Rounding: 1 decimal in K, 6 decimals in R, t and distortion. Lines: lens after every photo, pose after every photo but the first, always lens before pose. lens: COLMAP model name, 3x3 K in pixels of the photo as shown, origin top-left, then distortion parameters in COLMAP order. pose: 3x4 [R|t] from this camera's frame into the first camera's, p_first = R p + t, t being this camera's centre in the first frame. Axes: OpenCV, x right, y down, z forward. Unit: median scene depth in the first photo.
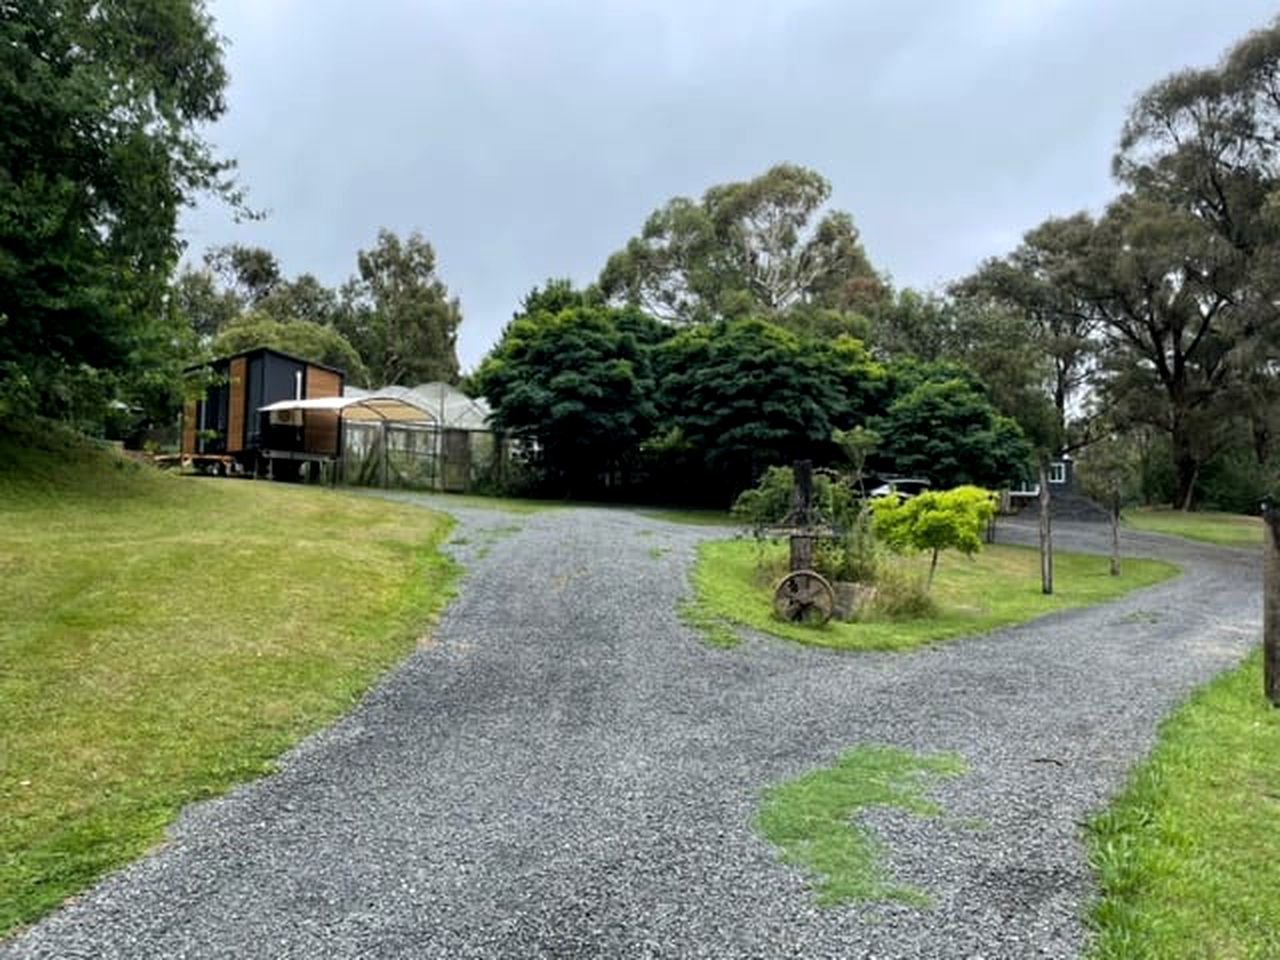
lens RADIAL K [[974.2, 0, 640.0], [0, 974.2, 480.0], [0, 0, 1]] dist [0.065284, -0.001994]
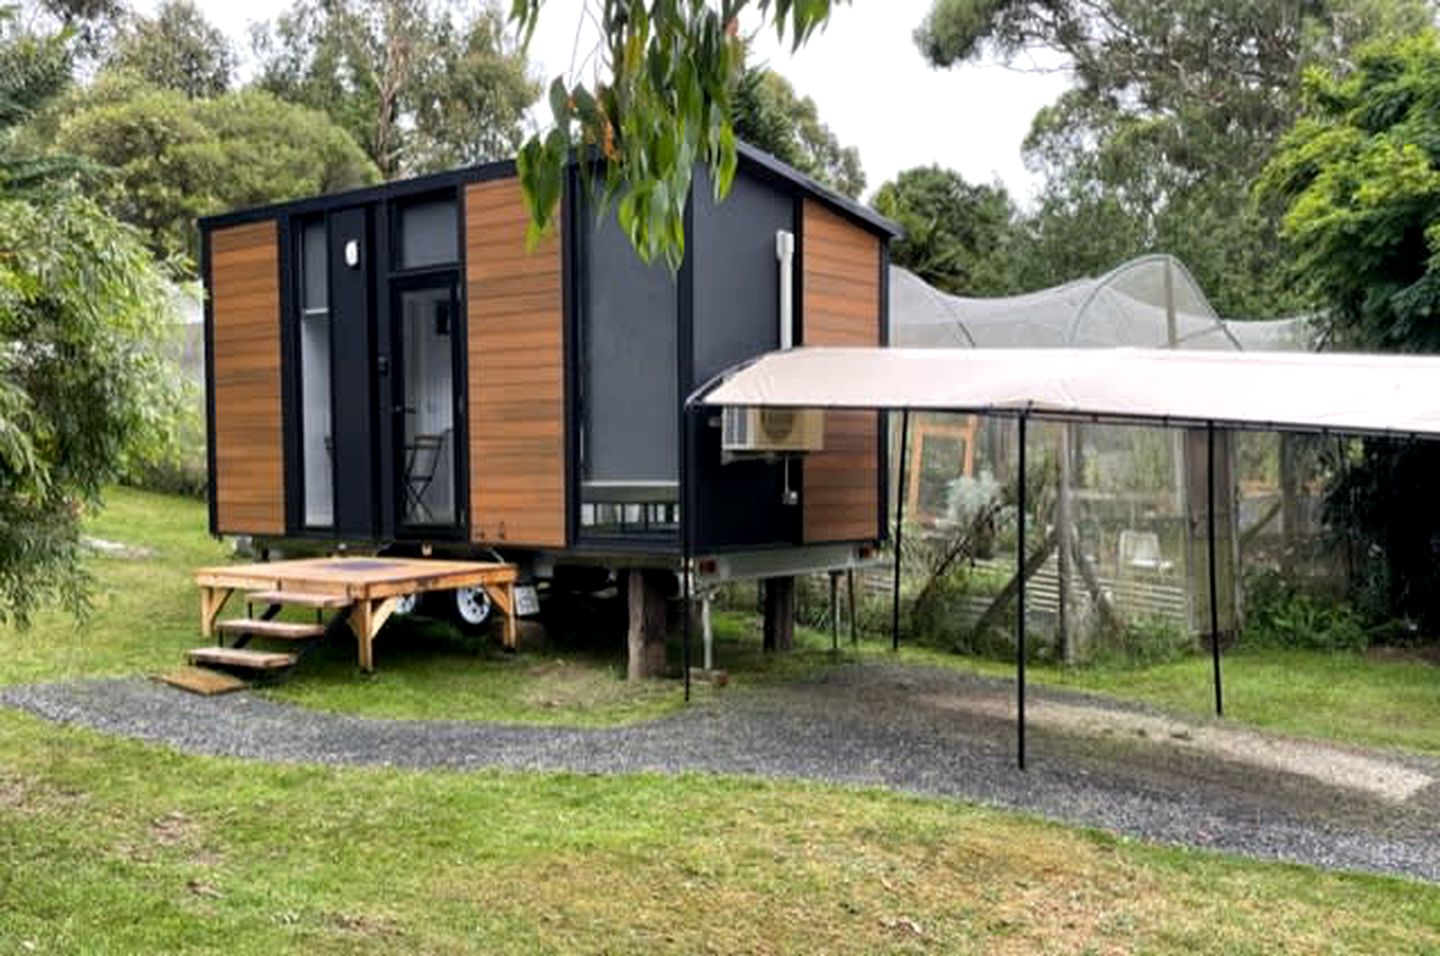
lens RADIAL K [[1449.5, 0, 718.0], [0, 1449.5, 541.5], [0, 0, 1]] dist [0.162337, -0.274531]
pose [[0.995117, -0.030378, 0.093915, -0.382421], [0.019338, 0.993026, 0.116302, -0.071143], [-0.096793, -0.113918, 0.988764, 0.595921]]
